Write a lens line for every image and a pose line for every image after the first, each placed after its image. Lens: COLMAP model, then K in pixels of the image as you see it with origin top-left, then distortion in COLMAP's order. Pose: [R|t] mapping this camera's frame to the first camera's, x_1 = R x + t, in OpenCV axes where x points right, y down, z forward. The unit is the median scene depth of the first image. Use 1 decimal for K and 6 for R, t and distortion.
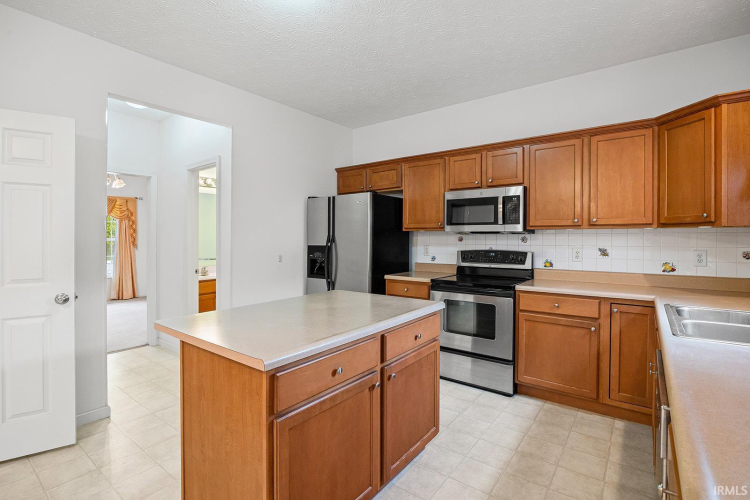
lens RADIAL K [[351.4, 0, 379.1], [0, 351.4, 237.7], [0, 0, 1]] dist [-0.004070, -0.001247]
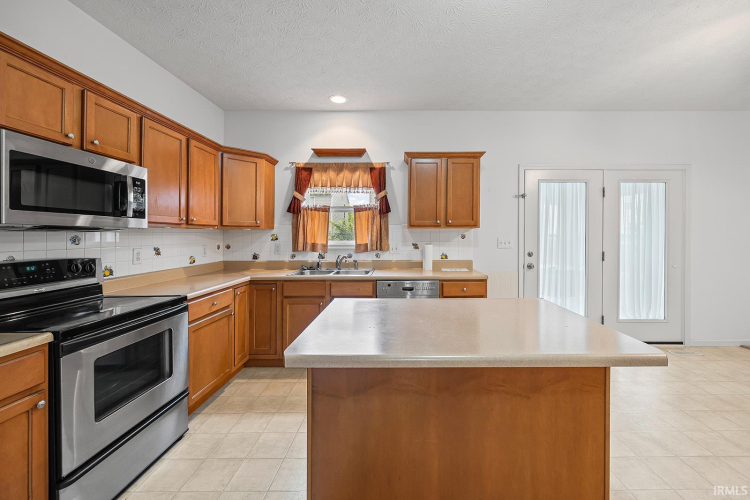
lens RADIAL K [[301.2, 0, 393.7], [0, 301.2, 236.8], [0, 0, 1]] dist [0.001722, 0.000377]
pose [[-0.590416, 0.000263, 0.807099, -0.455611], [0.009256, 0.999936, 0.006445, 0.000924], [-0.807046, 0.011276, -0.590381, 0.997872]]
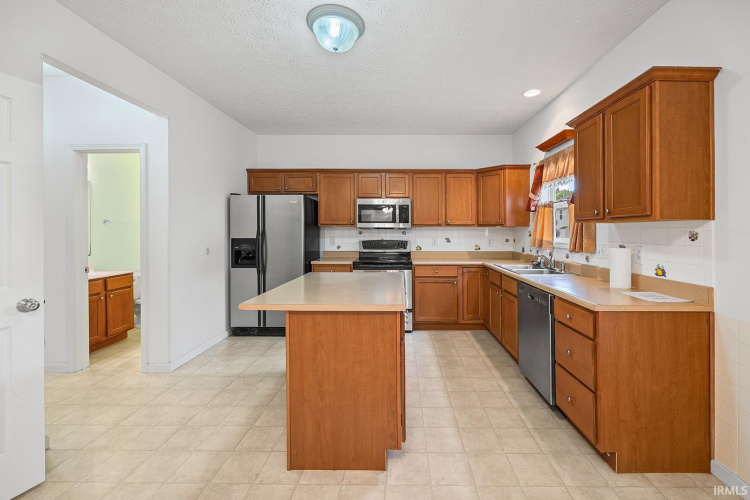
lens RADIAL K [[301.2, 0, 388.3], [0, 301.2, 227.3], [0, 0, 1]] dist [0.001722, 0.000377]
pose [[0.812577, 0.012078, 0.582728, -0.495027], [-0.003317, 0.999865, -0.016099, 0.002551], [-0.582844, 0.011149, 0.812508, -0.047512]]
